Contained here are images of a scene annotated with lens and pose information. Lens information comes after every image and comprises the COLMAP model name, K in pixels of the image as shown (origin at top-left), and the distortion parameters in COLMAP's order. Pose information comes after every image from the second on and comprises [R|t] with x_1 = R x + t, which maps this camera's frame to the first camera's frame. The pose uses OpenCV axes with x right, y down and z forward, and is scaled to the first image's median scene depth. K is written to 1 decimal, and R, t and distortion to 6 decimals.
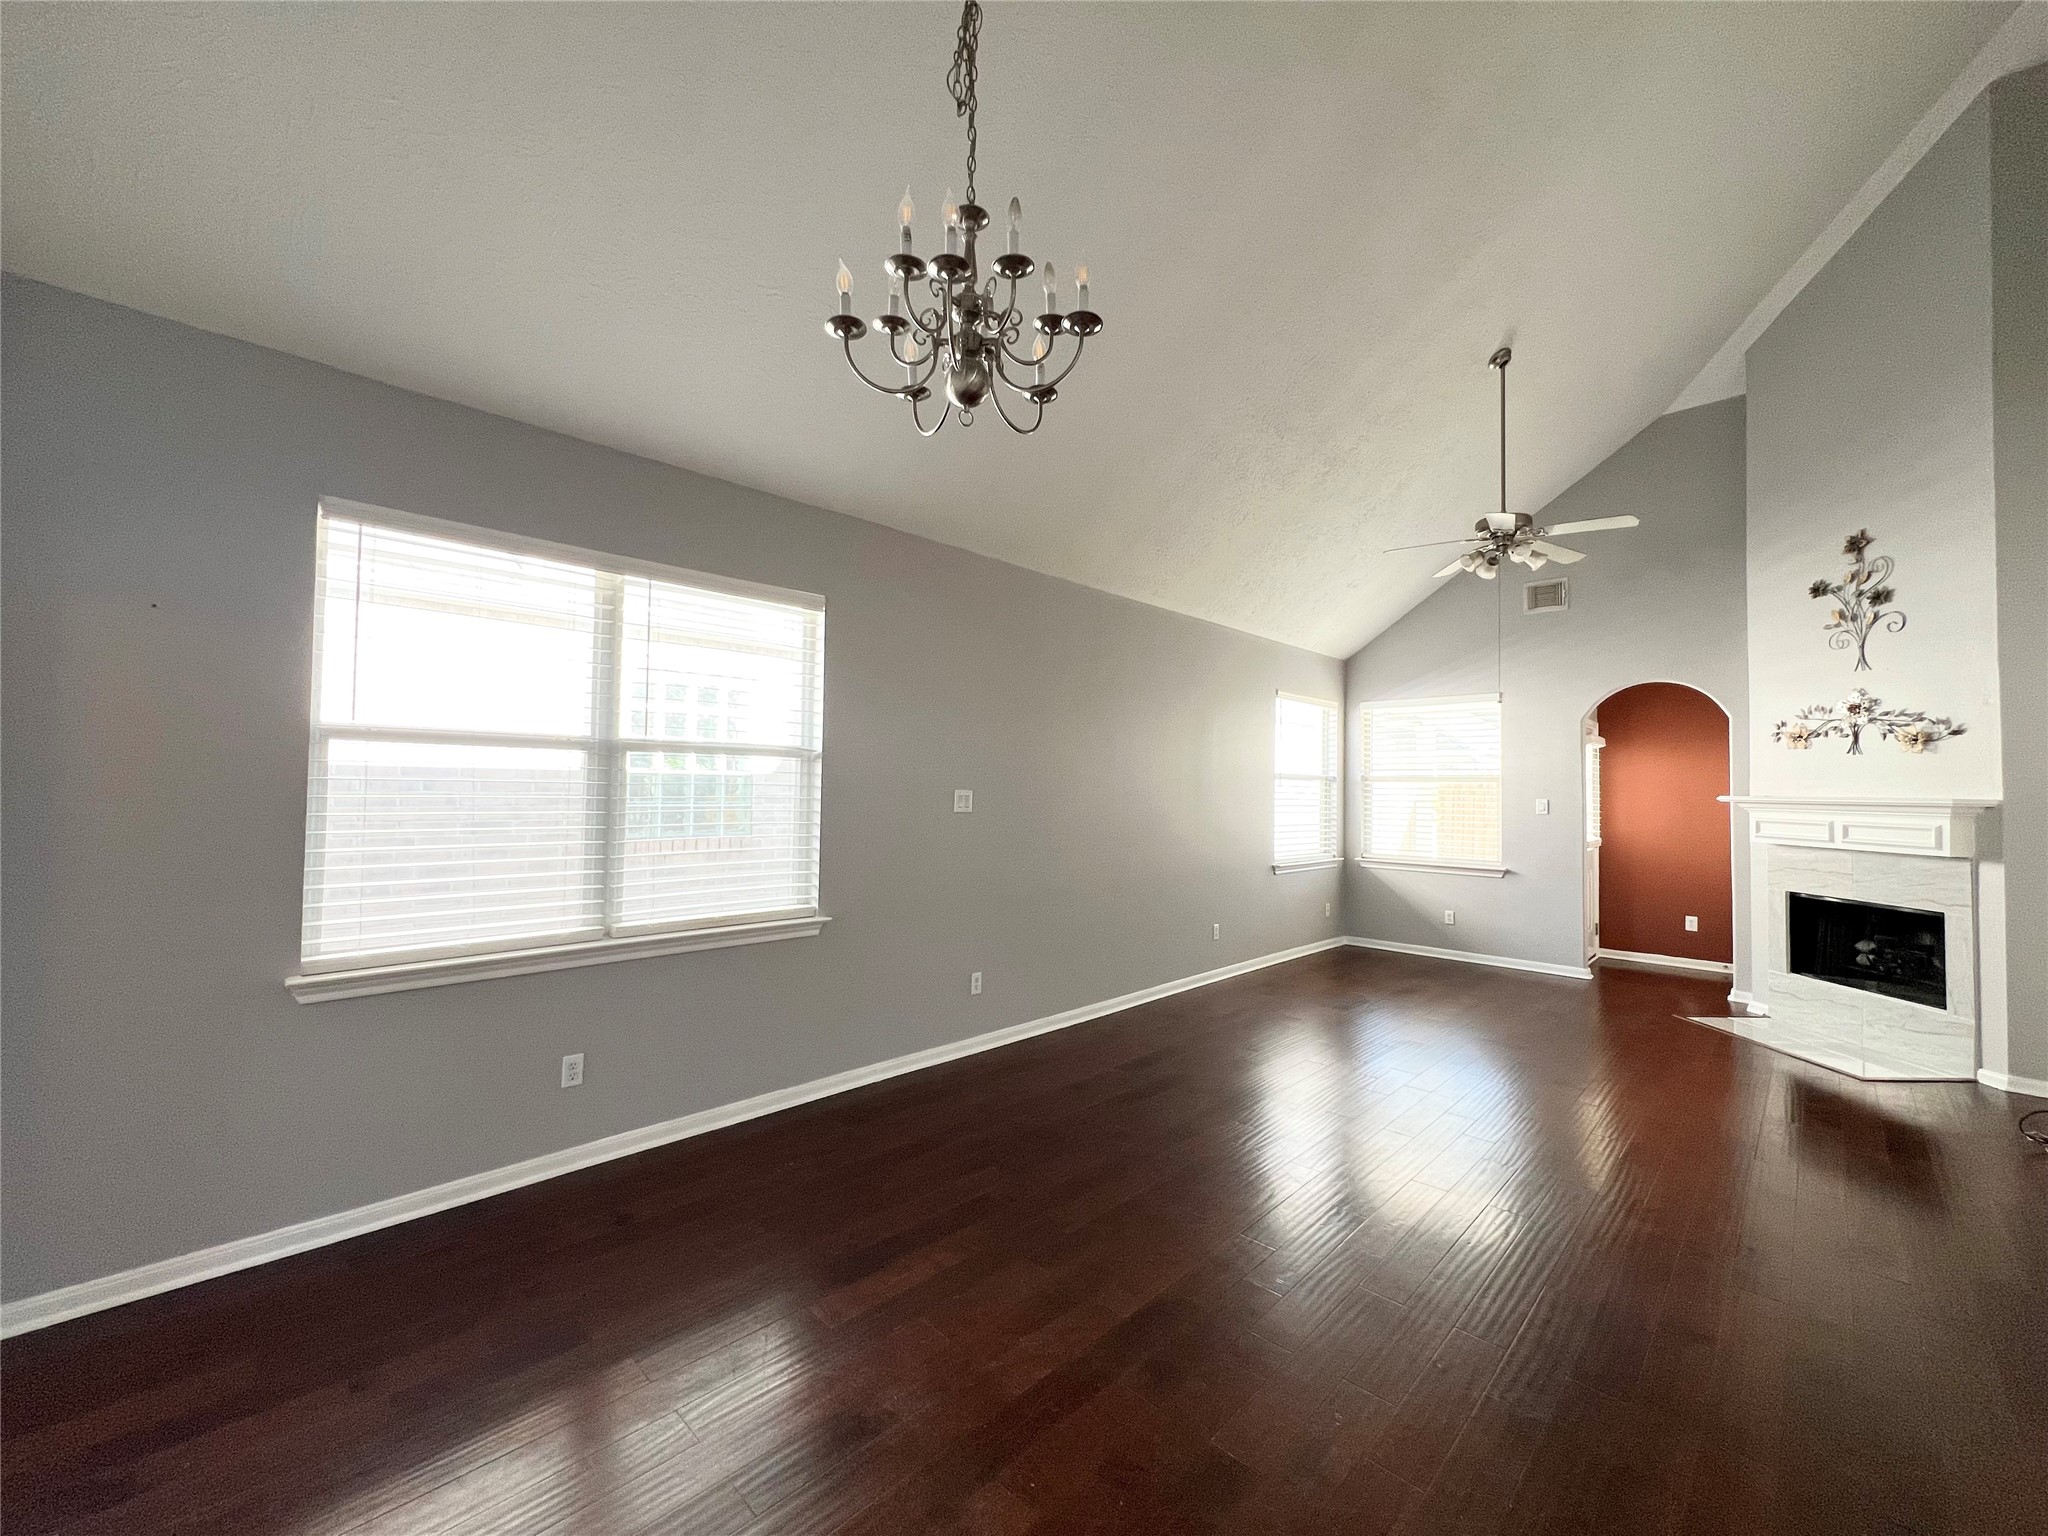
lens RADIAL K [[817.5, 0, 1021.5], [0, 817.5, 765.1], [0, 0, 1]] dist [-0.003210, 0.000663]
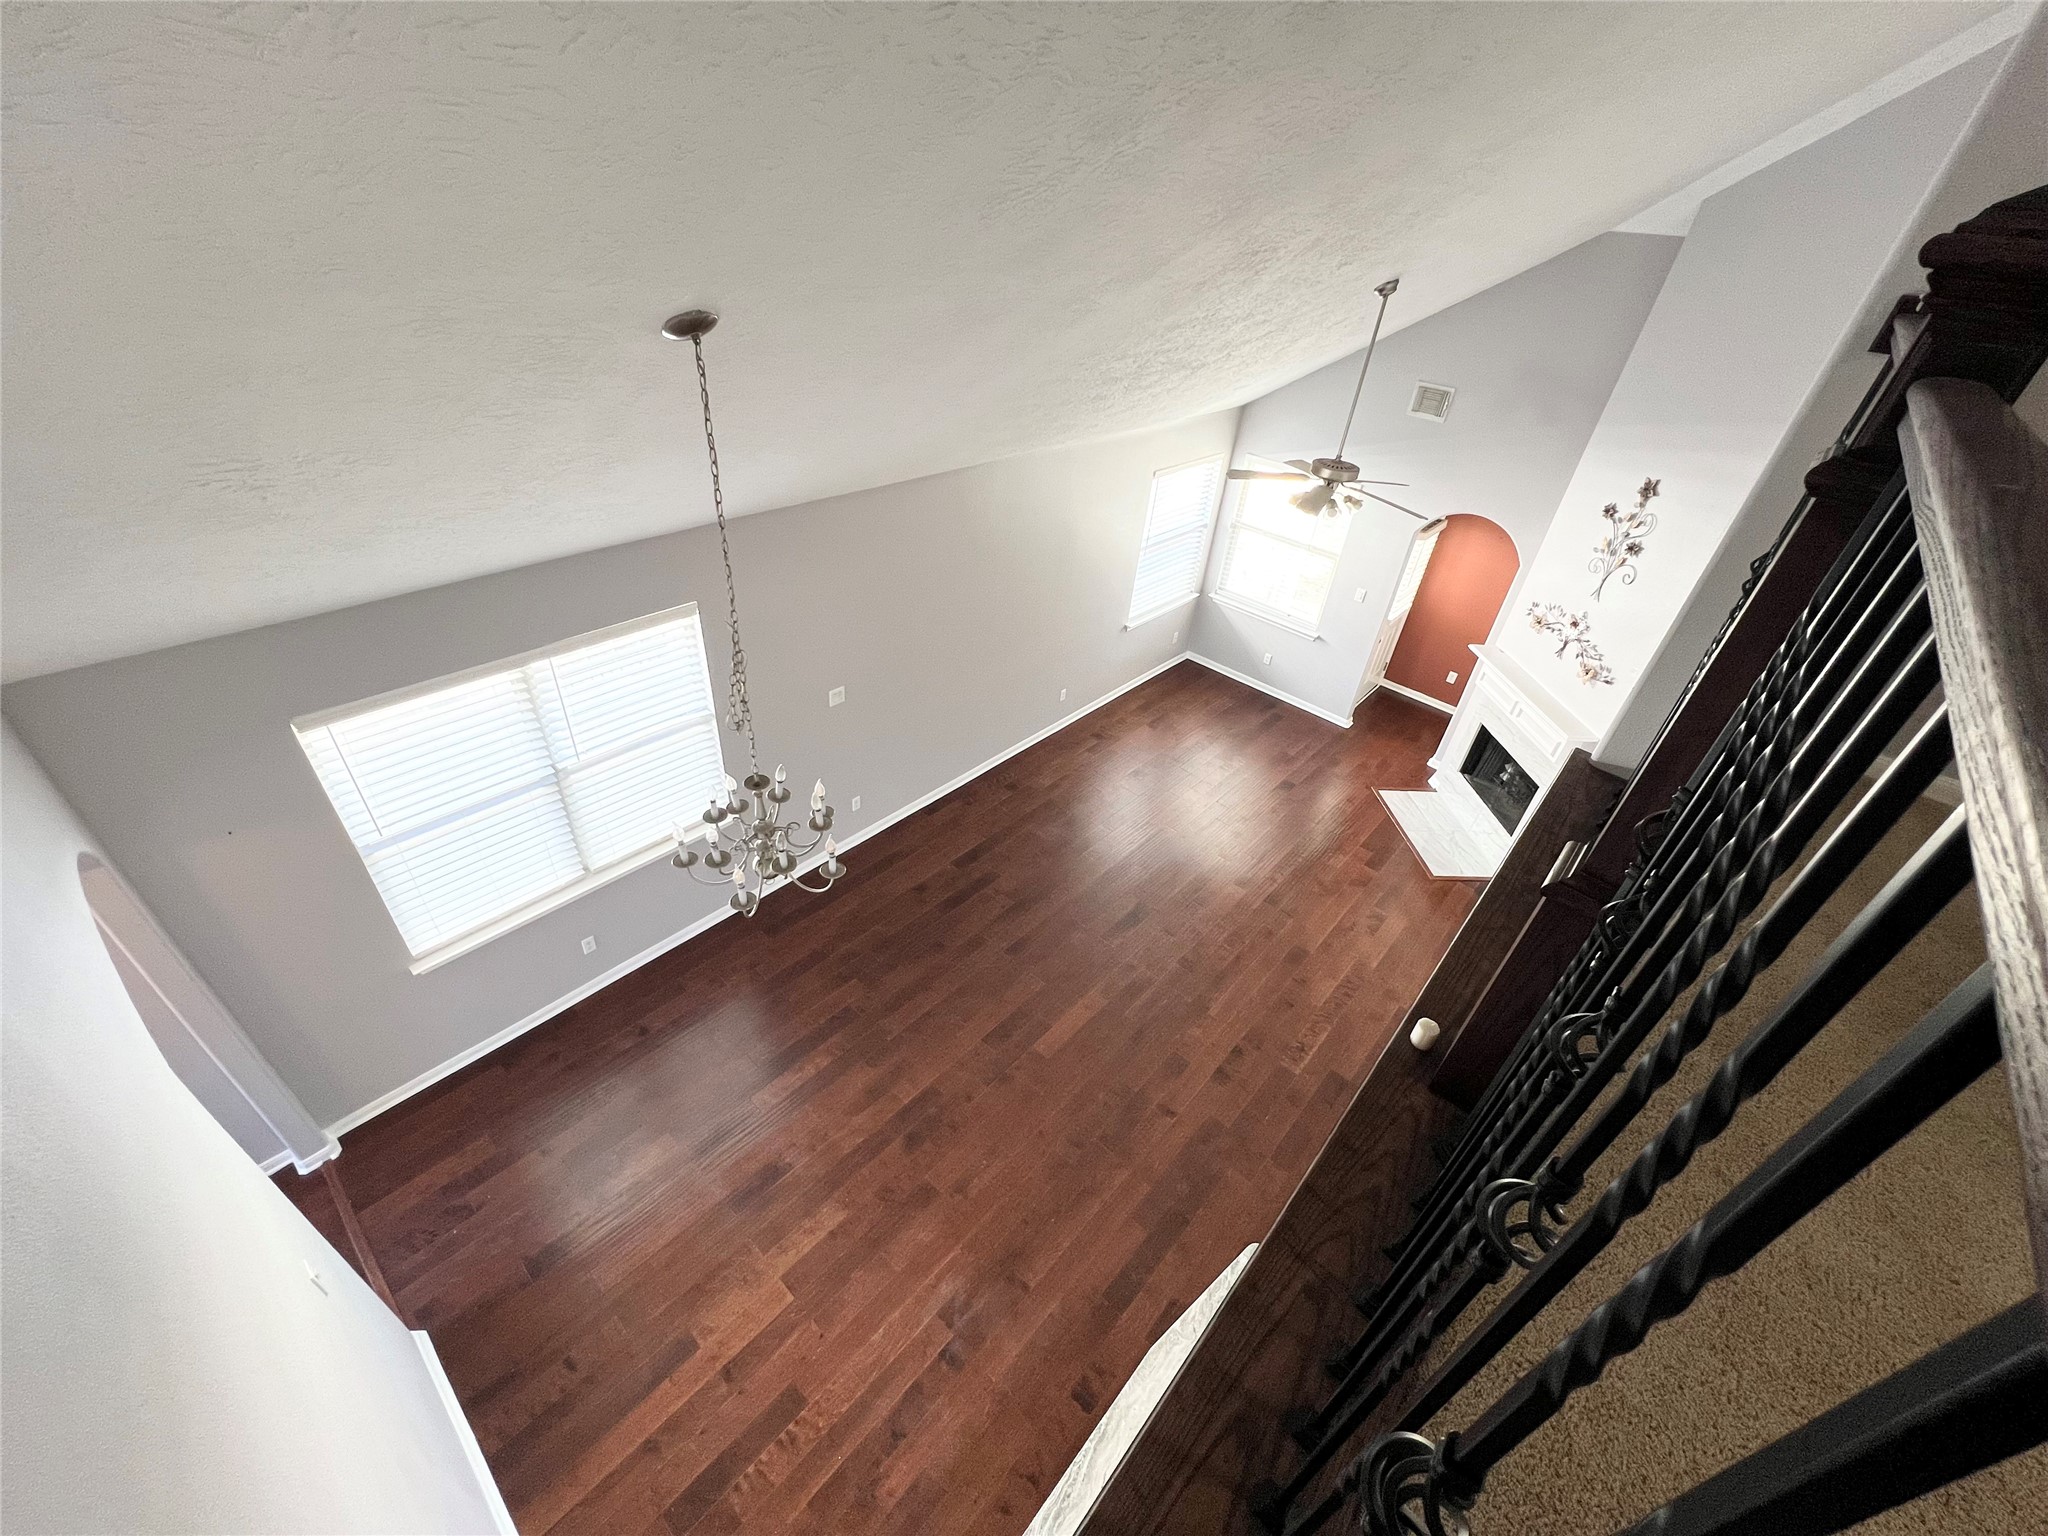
lens RADIAL K [[821.3, 0, 1024.0], [0, 821.3, 768.0], [0, 0, 1]] dist [0.000082, 0.000263]
pose [[0.996738, 0.028484, 0.075517, 0.113073], [-0.068679, 0.790808, 0.608198, -0.599607], [-0.042396, -0.611401, 0.790185, -0.070574]]
